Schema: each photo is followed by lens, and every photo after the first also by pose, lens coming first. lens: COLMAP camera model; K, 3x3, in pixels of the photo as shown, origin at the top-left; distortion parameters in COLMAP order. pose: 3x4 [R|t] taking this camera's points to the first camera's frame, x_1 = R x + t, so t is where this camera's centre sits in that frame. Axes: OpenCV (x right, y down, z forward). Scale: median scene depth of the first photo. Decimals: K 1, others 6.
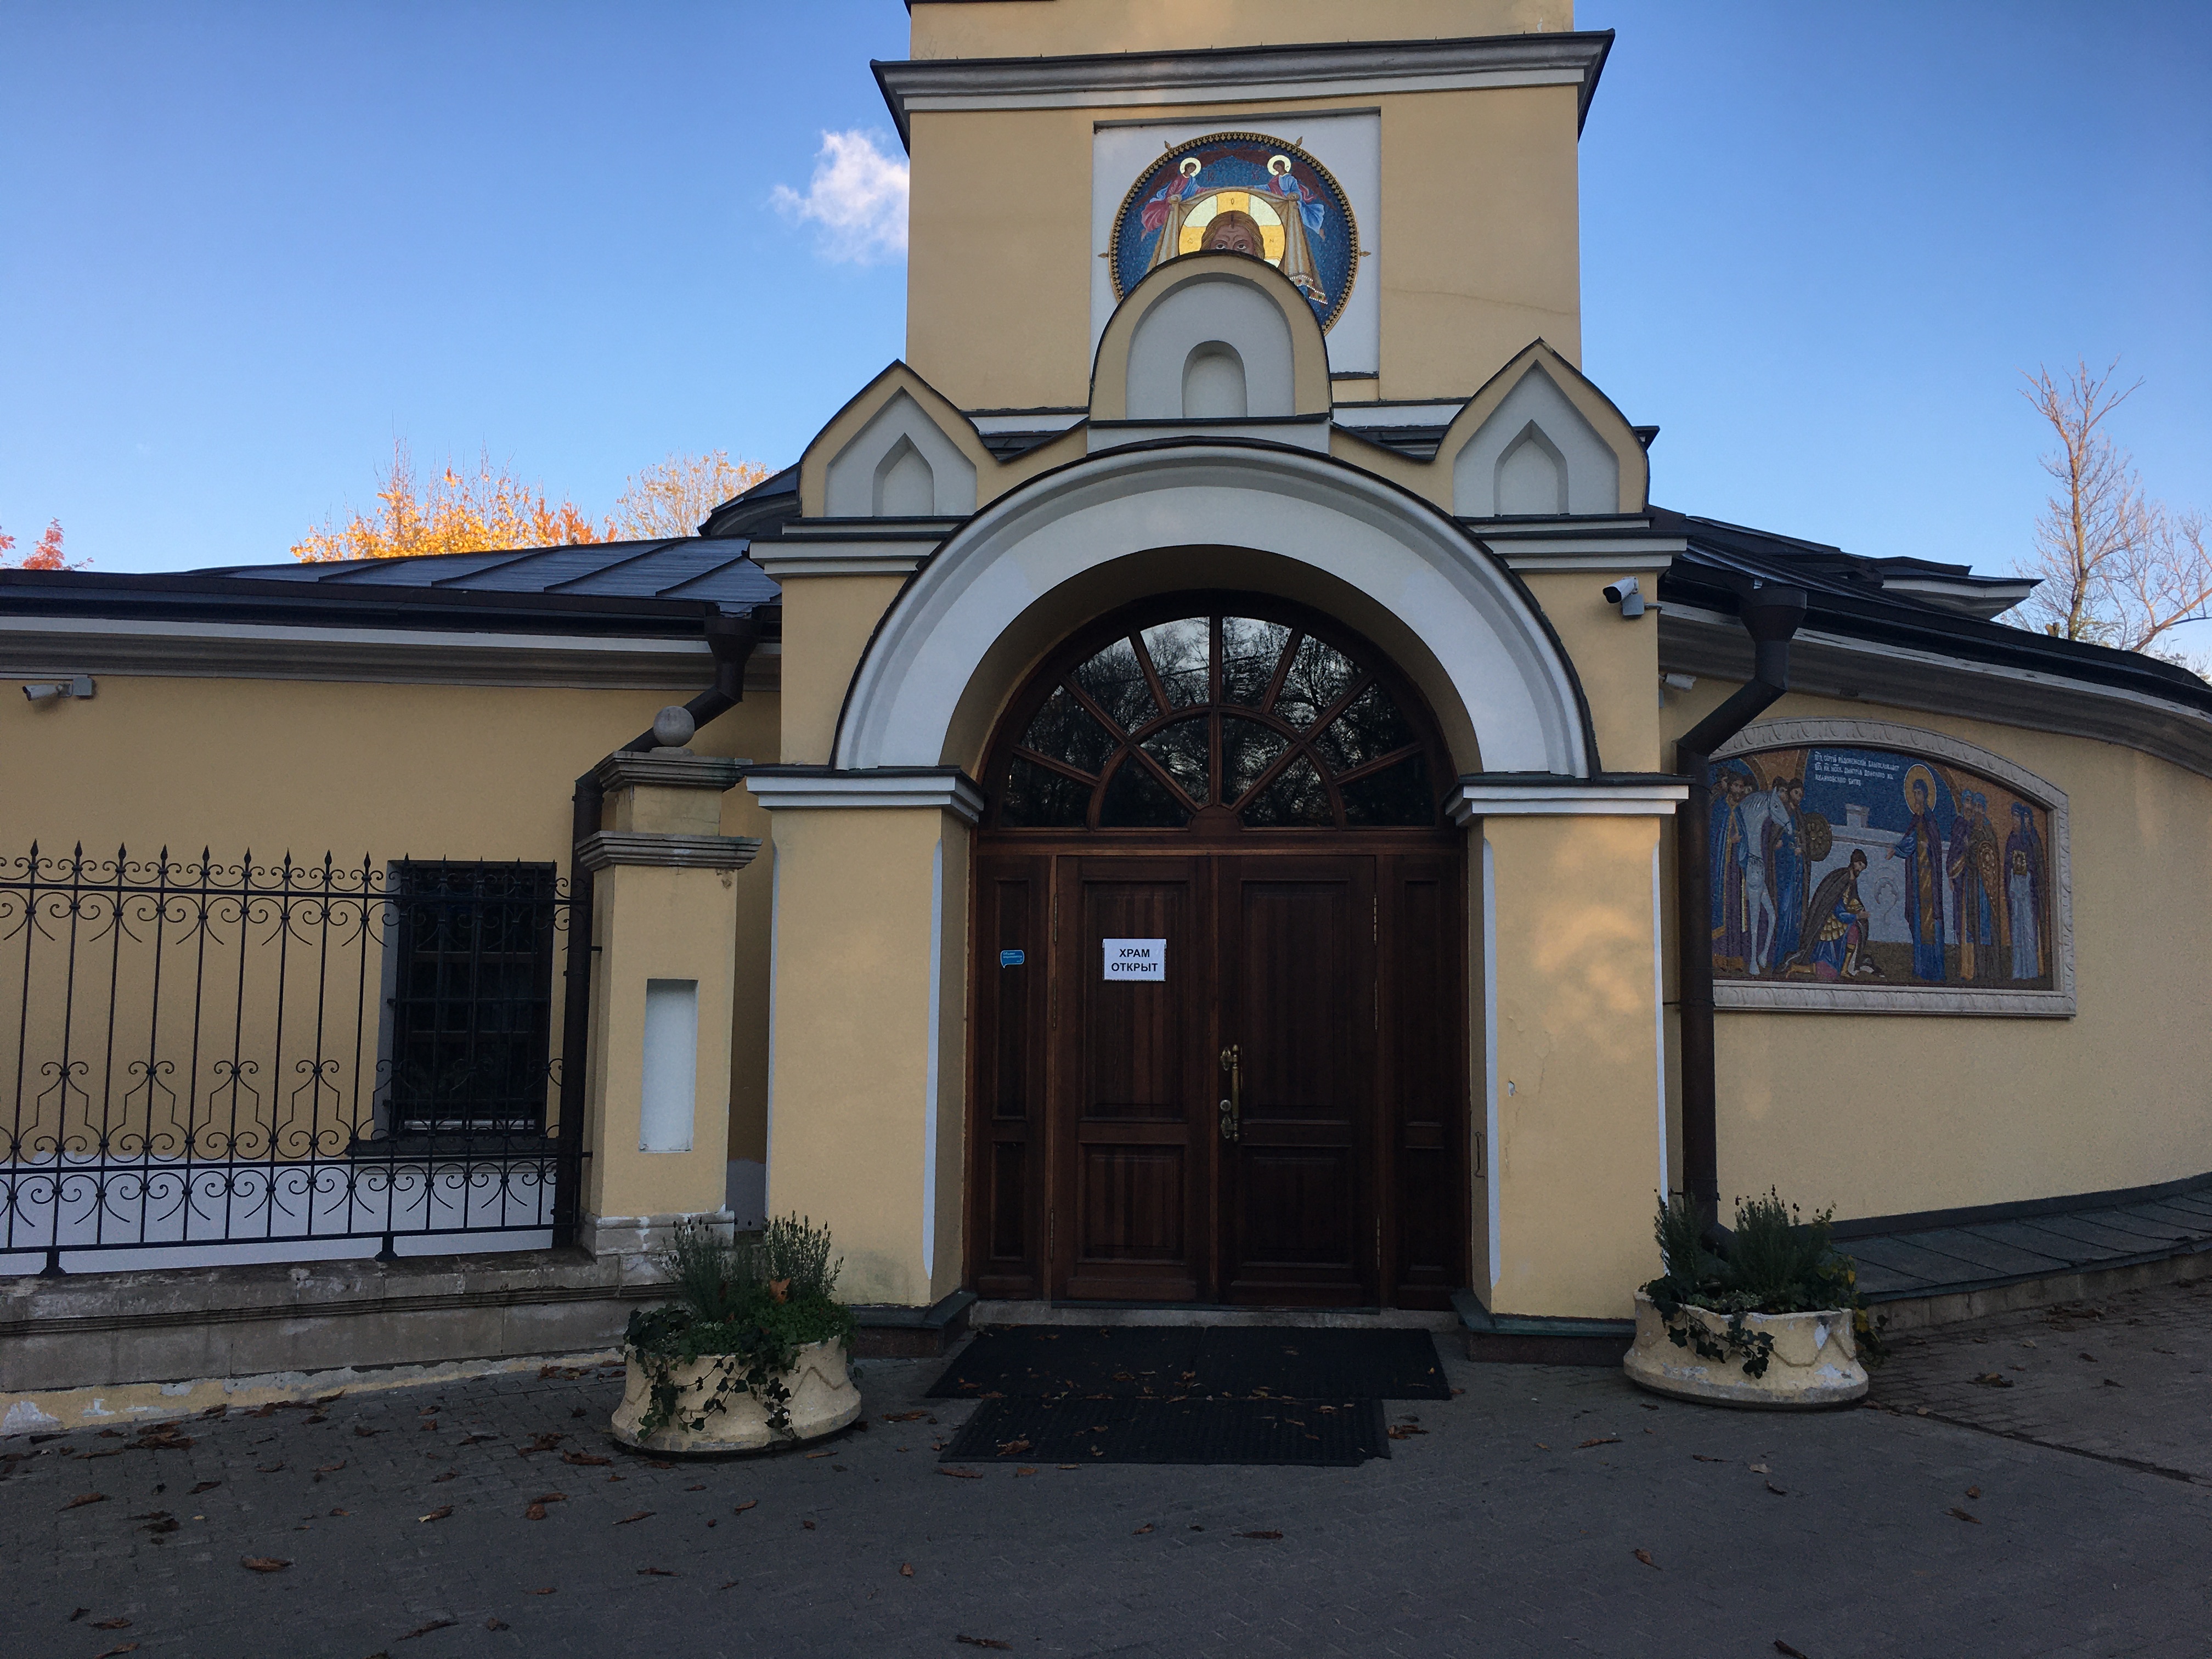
lens RADIAL K [[1894.4, 0, 1099.2], [0, 1894.4, 825.4], [0, 0, 1]] dist [0.055352, -0.043804]
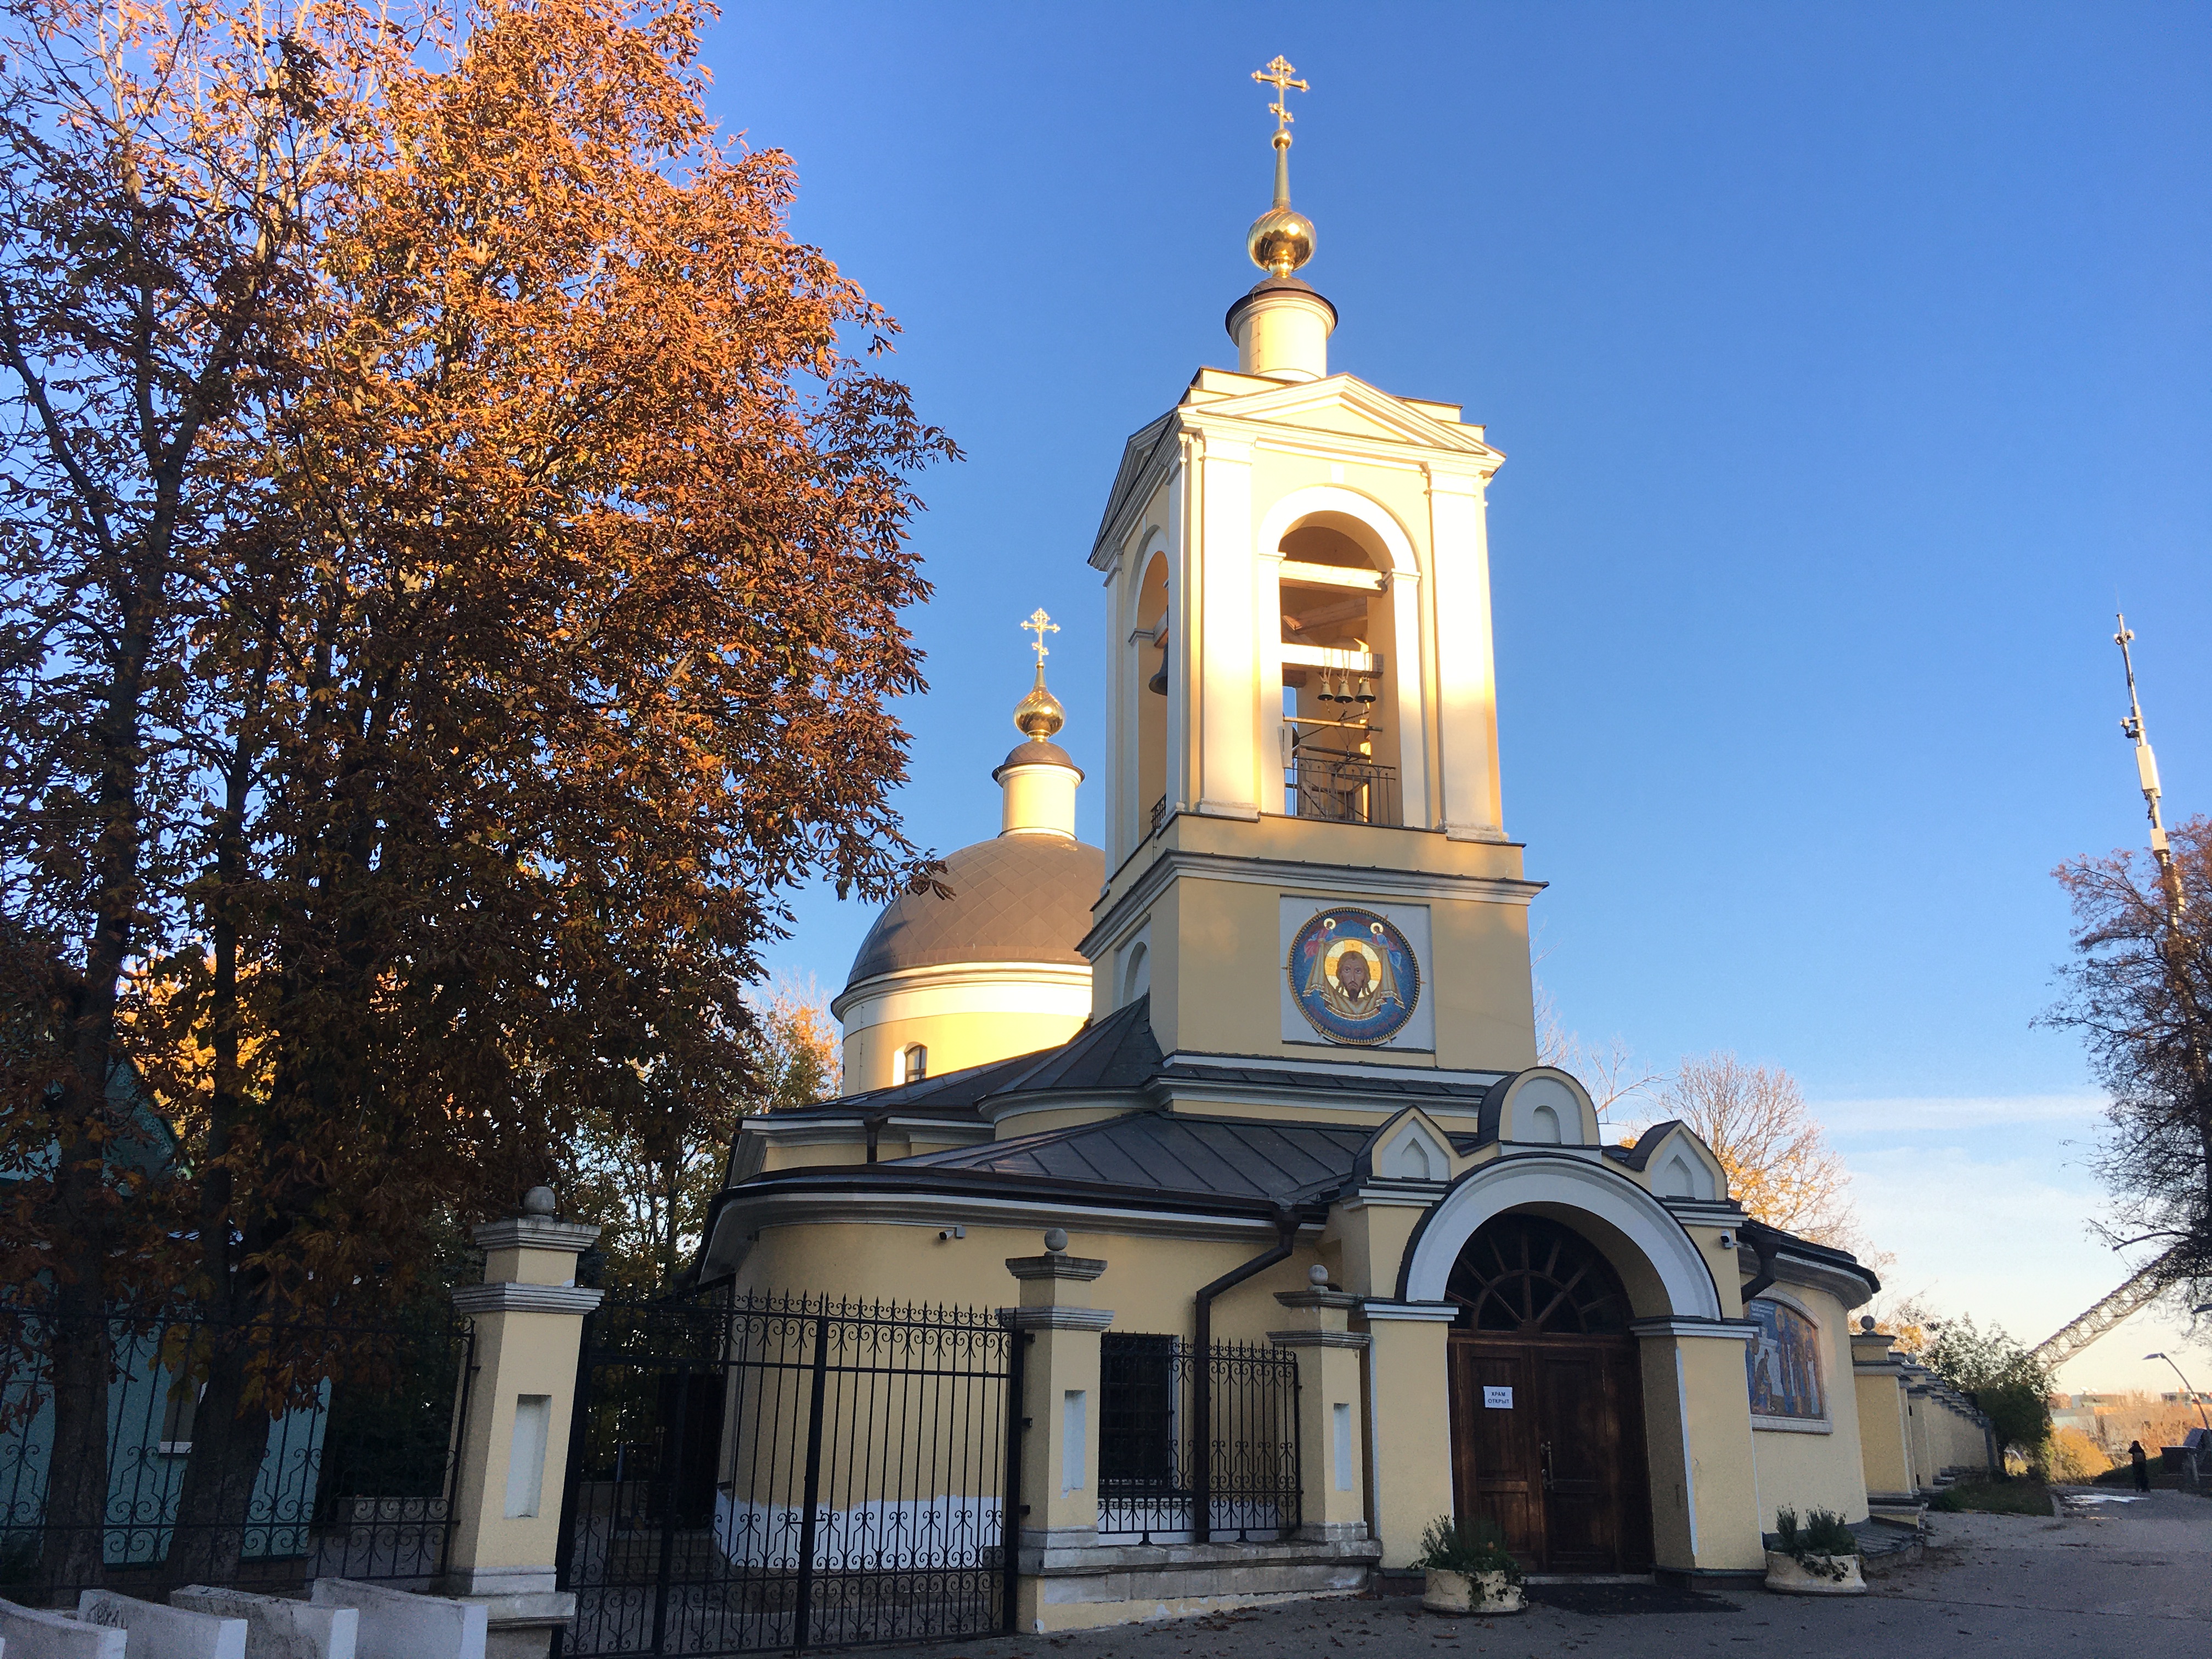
lens RADIAL K [[1894.4, 0, 1109.8], [0, 1894.4, 816.8], [0, 0, 1]] dist [0.055352, -0.043804]
pose [[0.945396, 0.109927, 0.306826, -1.139181], [-0.041716, 0.974474, -0.220590, -0.073152], [-0.323243, 0.195746, 0.925850, -0.956262]]
